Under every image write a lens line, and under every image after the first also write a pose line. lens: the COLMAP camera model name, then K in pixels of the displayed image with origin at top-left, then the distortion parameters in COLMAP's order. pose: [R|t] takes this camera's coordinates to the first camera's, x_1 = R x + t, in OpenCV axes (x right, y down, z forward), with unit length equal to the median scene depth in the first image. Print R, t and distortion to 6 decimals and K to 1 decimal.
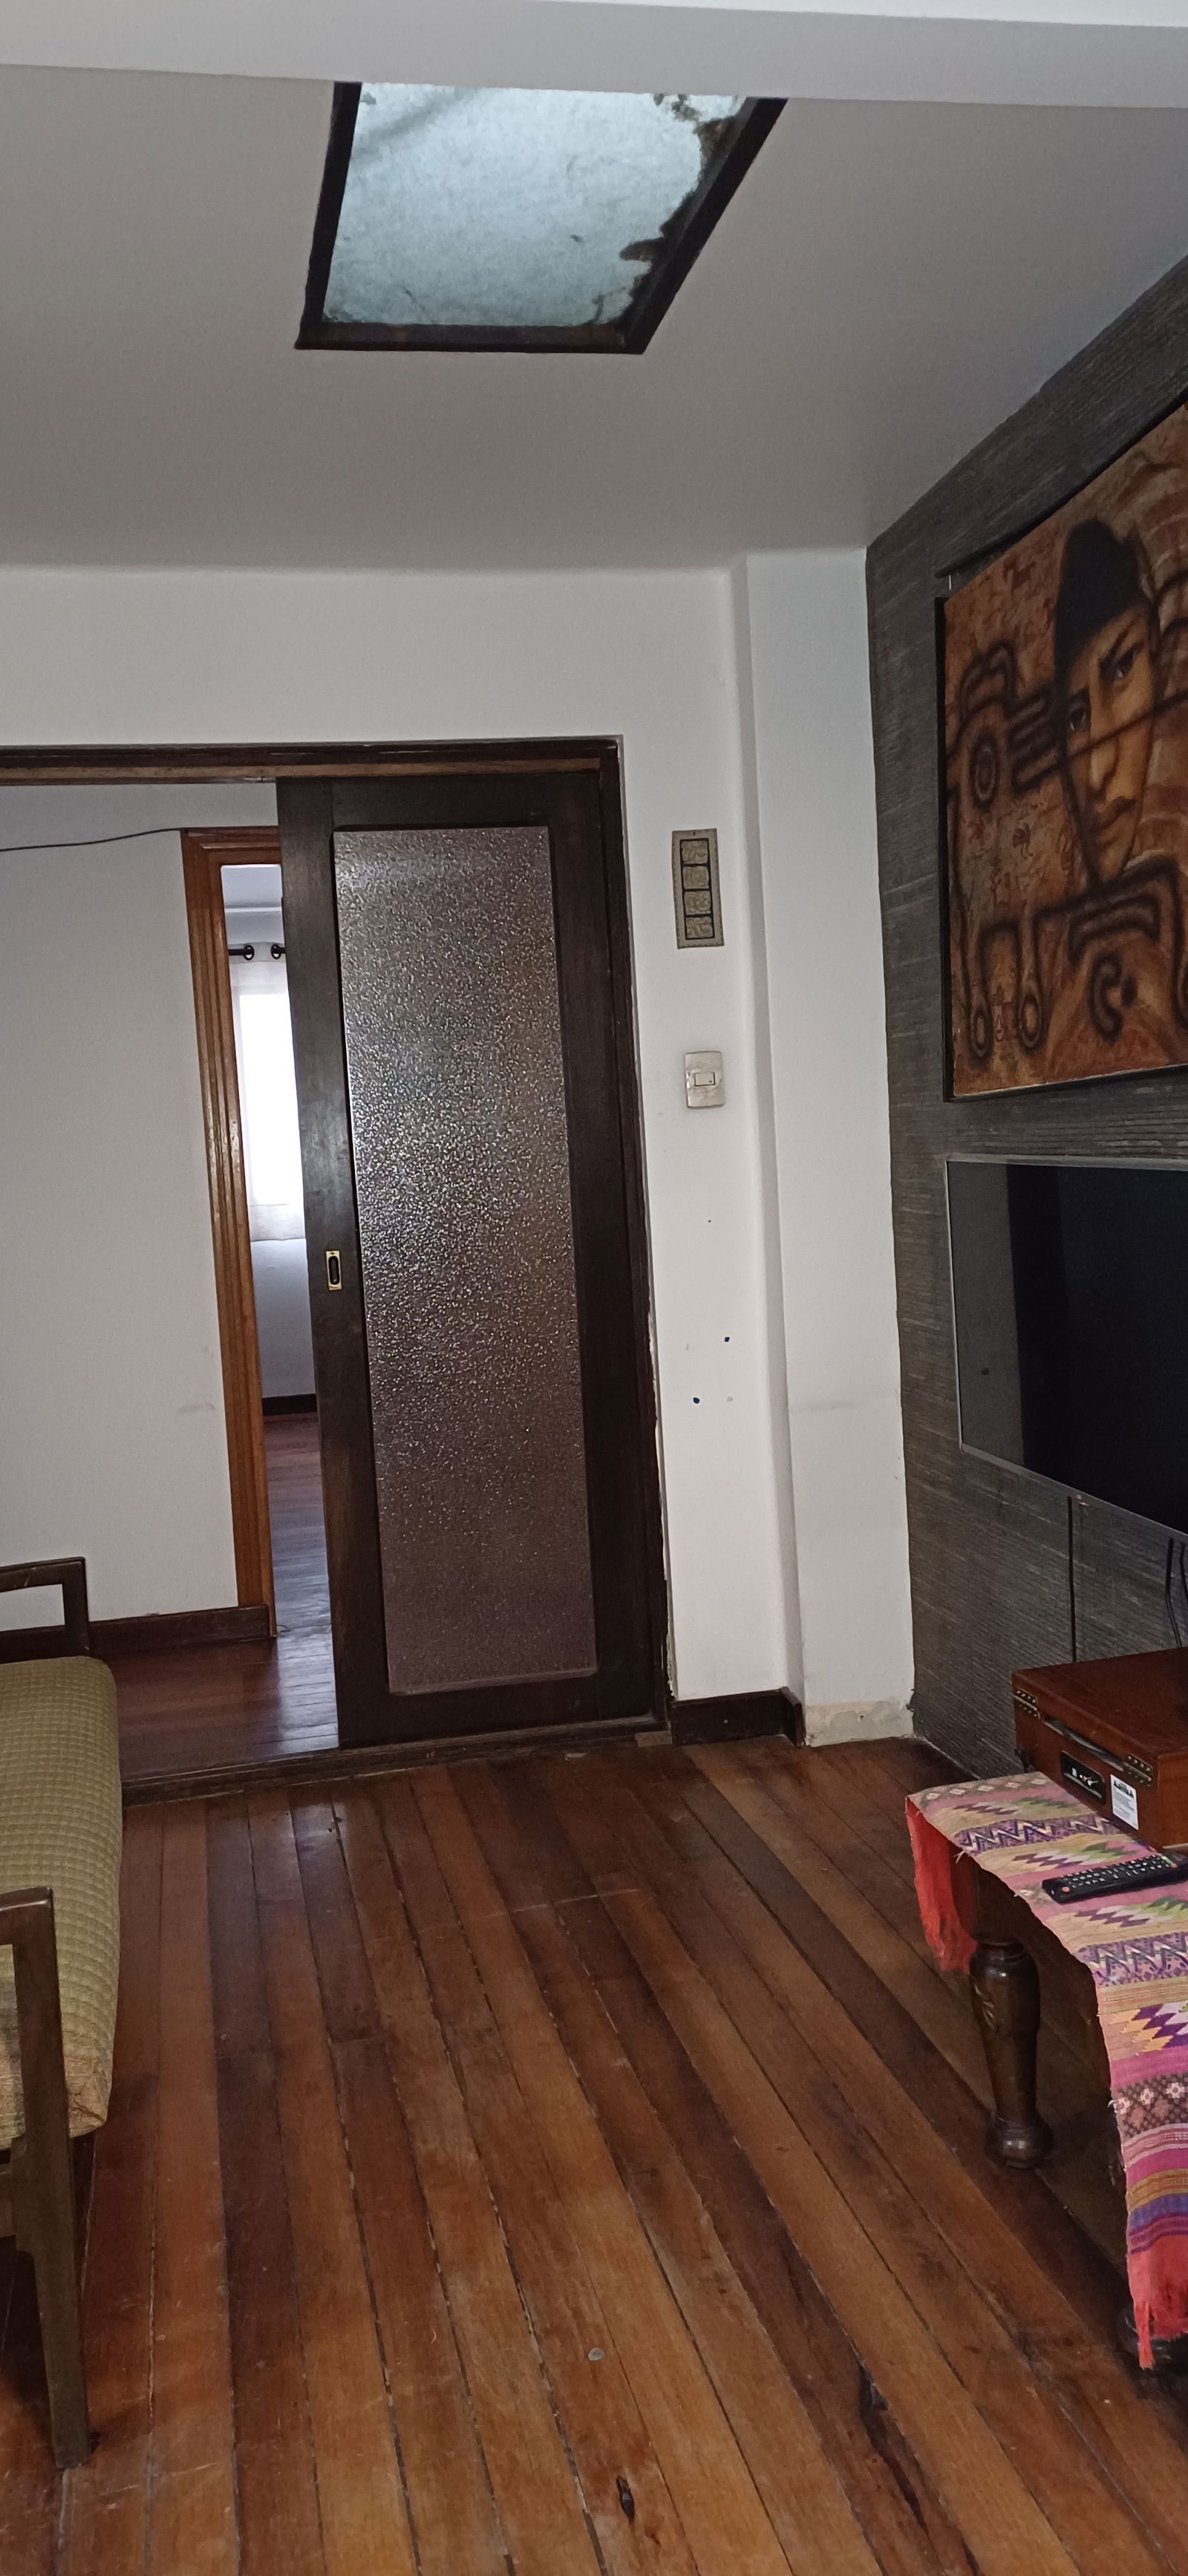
lens RADIAL K [[1826.7, 0, 582.1], [0, 1826.7, 1270.7], [0, 0, 1]] dist [0.000510, -0.012053]
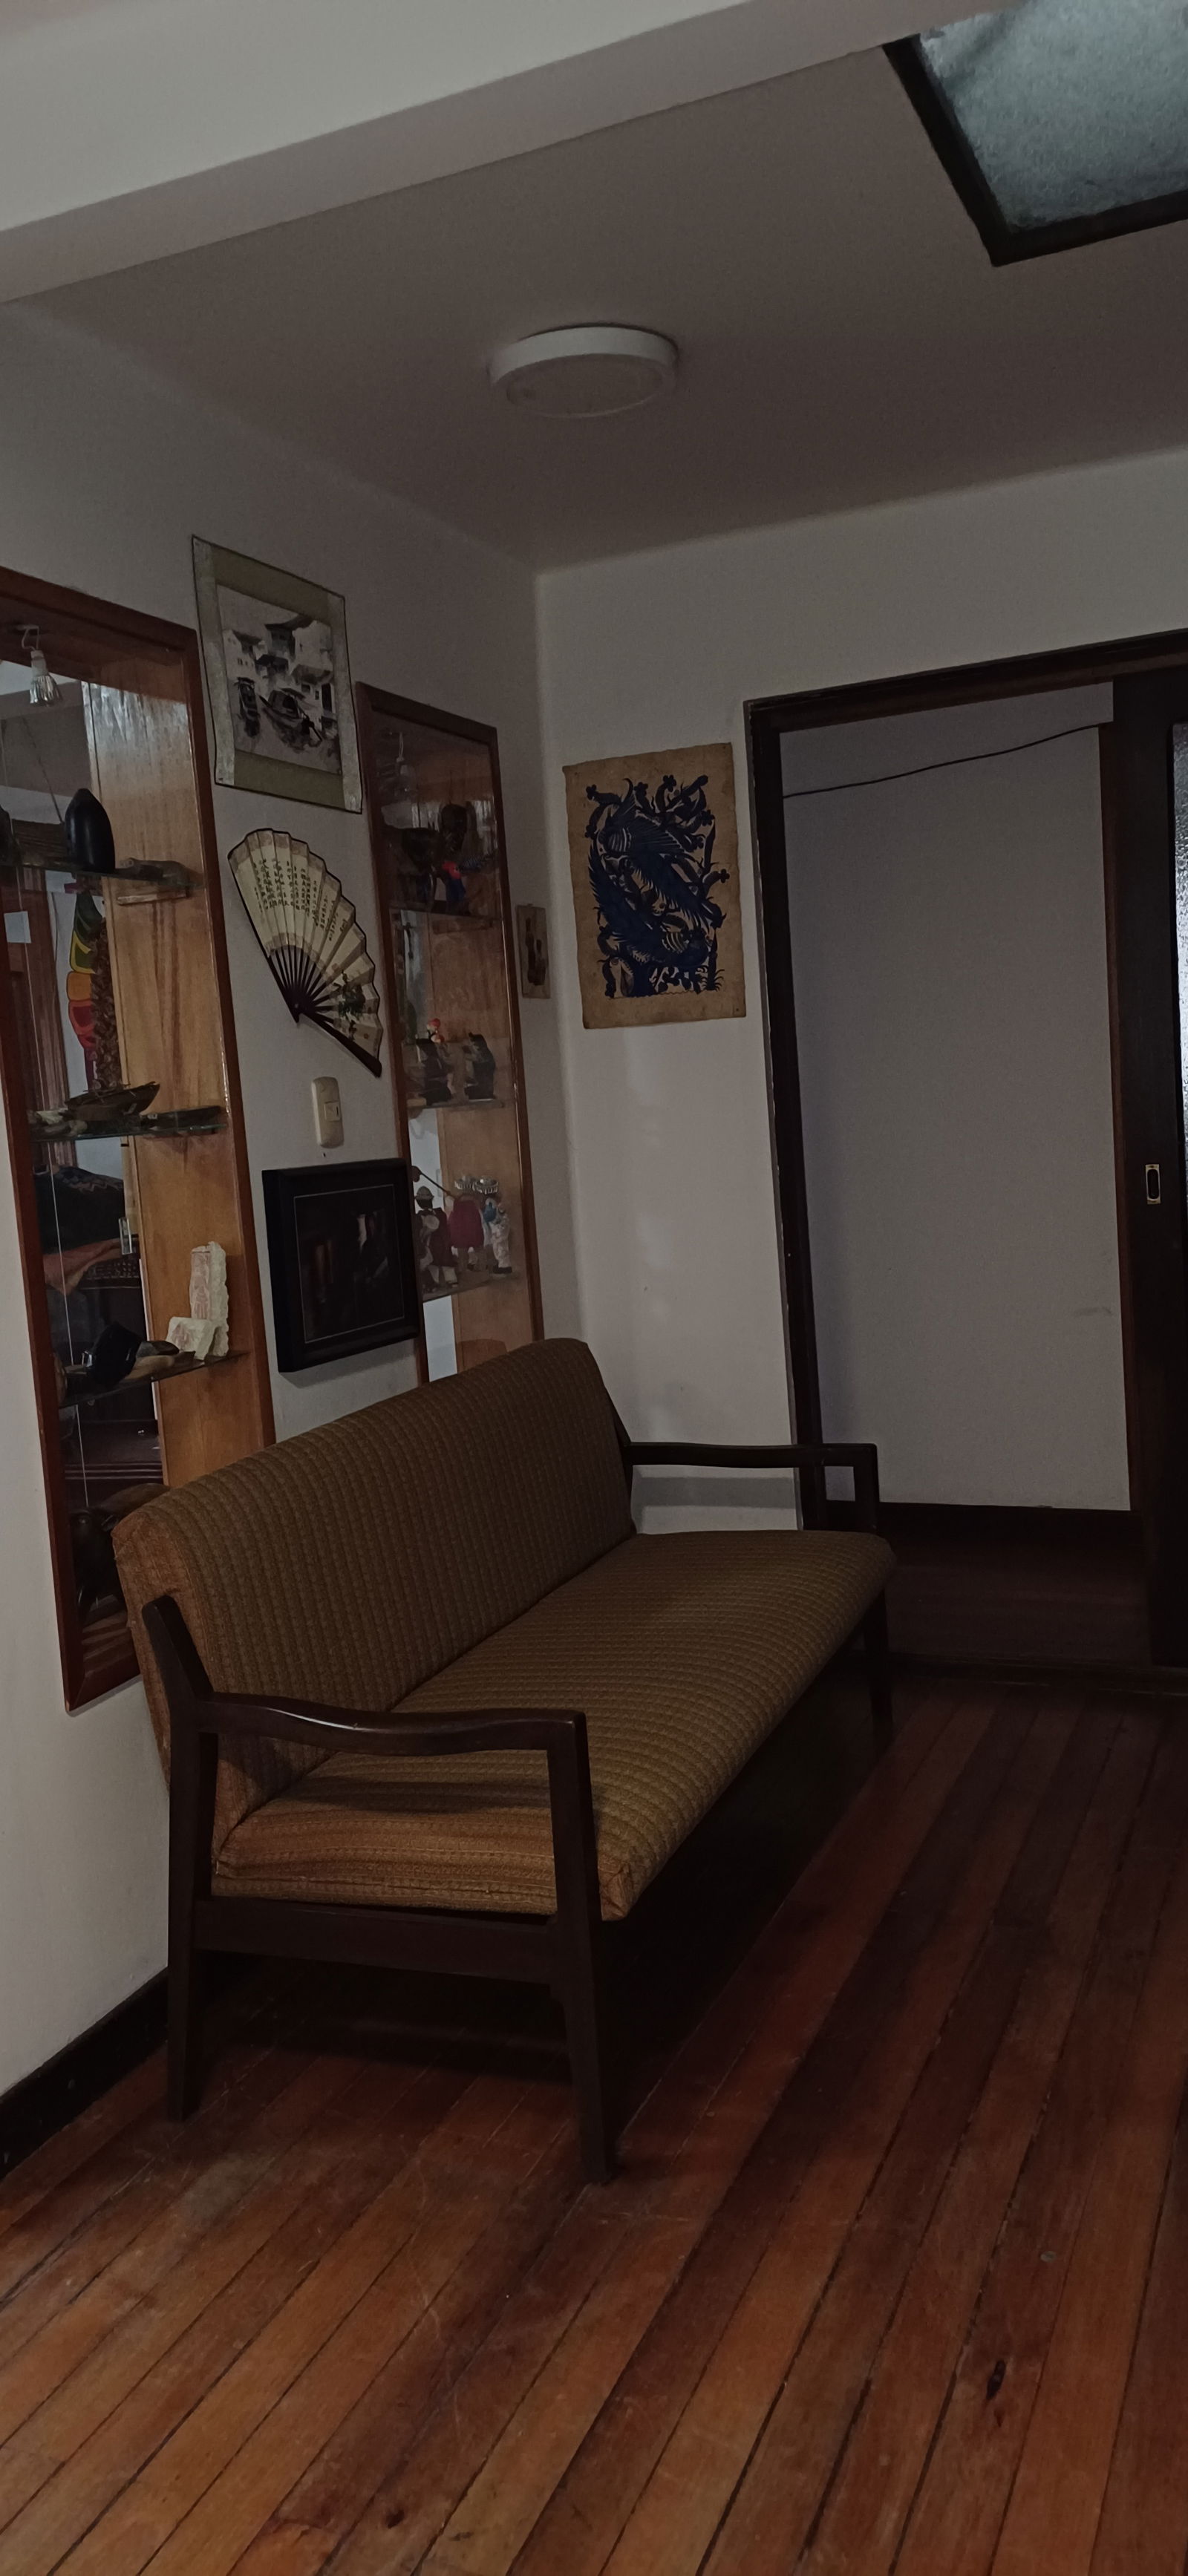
lens RADIAL K [[1826.7, 0, 581.8], [0, 1826.7, 1304.8], [0, 0, 1]] dist [0.000510, -0.012053]
pose [[0.828323, 0.070965, -0.555739, 0.331835], [-0.024955, 0.995634, 0.089941, -0.033231], [0.559695, -0.060632, 0.826477, 0.025037]]
